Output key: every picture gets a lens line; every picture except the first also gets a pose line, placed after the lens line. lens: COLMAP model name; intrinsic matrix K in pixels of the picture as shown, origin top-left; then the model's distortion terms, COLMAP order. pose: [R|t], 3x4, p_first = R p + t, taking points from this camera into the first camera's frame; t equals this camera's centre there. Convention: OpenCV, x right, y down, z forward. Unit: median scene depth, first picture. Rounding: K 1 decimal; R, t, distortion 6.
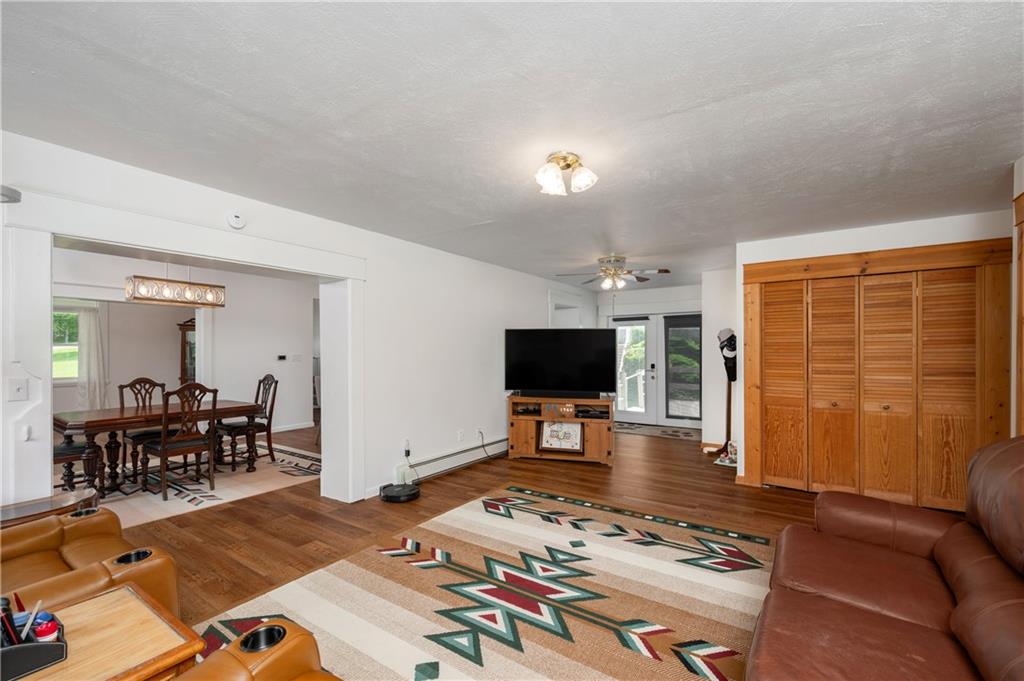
lens RADIAL K [[429.6, 0, 522.1], [0, 429.6, 351.4], [0, 0, 1]] dist [0.000588, 0.000477]
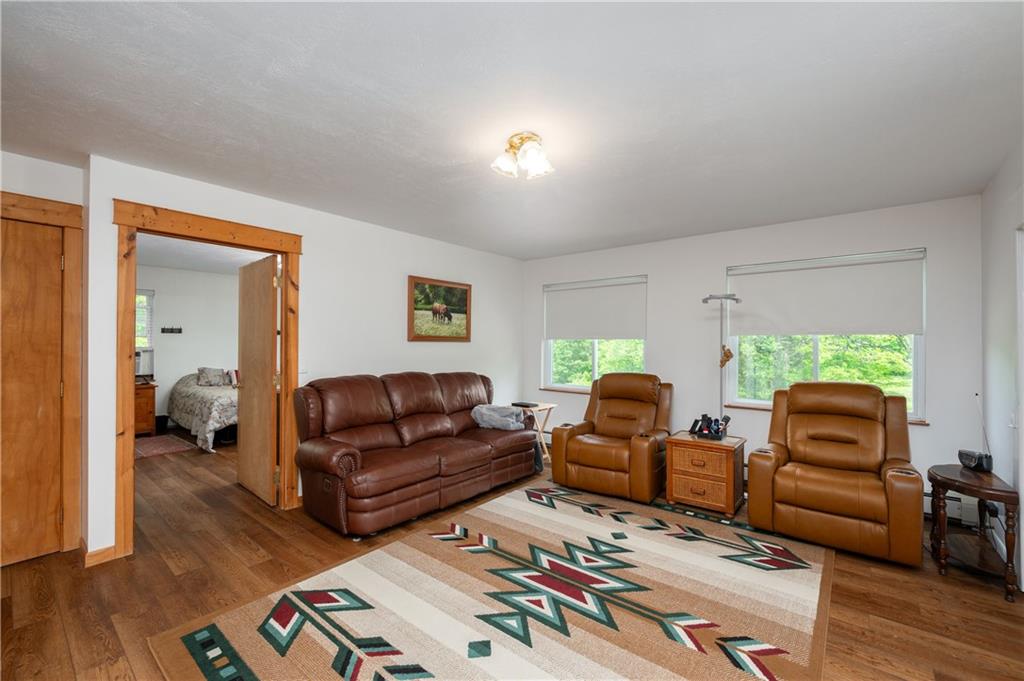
lens RADIAL K [[429.6, 0, 511.6], [0, 429.6, 341.9], [0, 0, 1]] dist [0.000588, 0.000477]
pose [[-0.994138, -0.006721, 0.107908, 0.014902], [-0.007470, 0.999951, -0.006543, -0.008147], [-0.107859, -0.007311, -0.994139, 1.663884]]
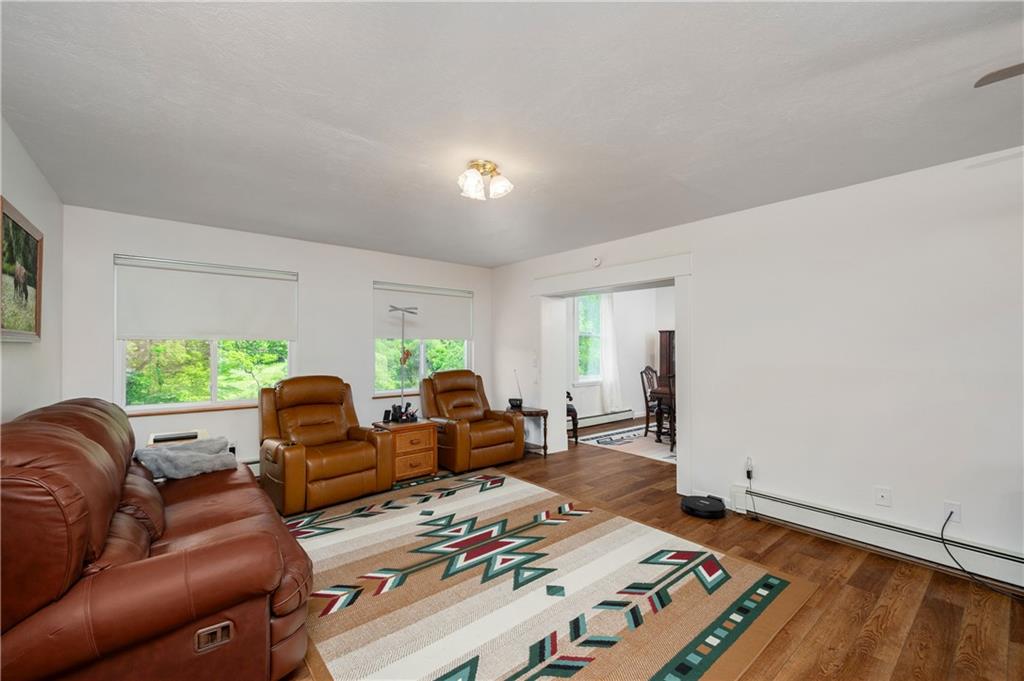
lens RADIAL K [[429.6, 0, 512.0], [0, 429.6, 346.1], [0, 0, 1]] dist [0.000588, 0.000477]
pose [[-0.288717, -0.003991, -0.957406, 0.938637], [0.000541, 0.999990, -0.004331, -0.007063], [0.957414, -0.001768, -0.288712, 1.173254]]
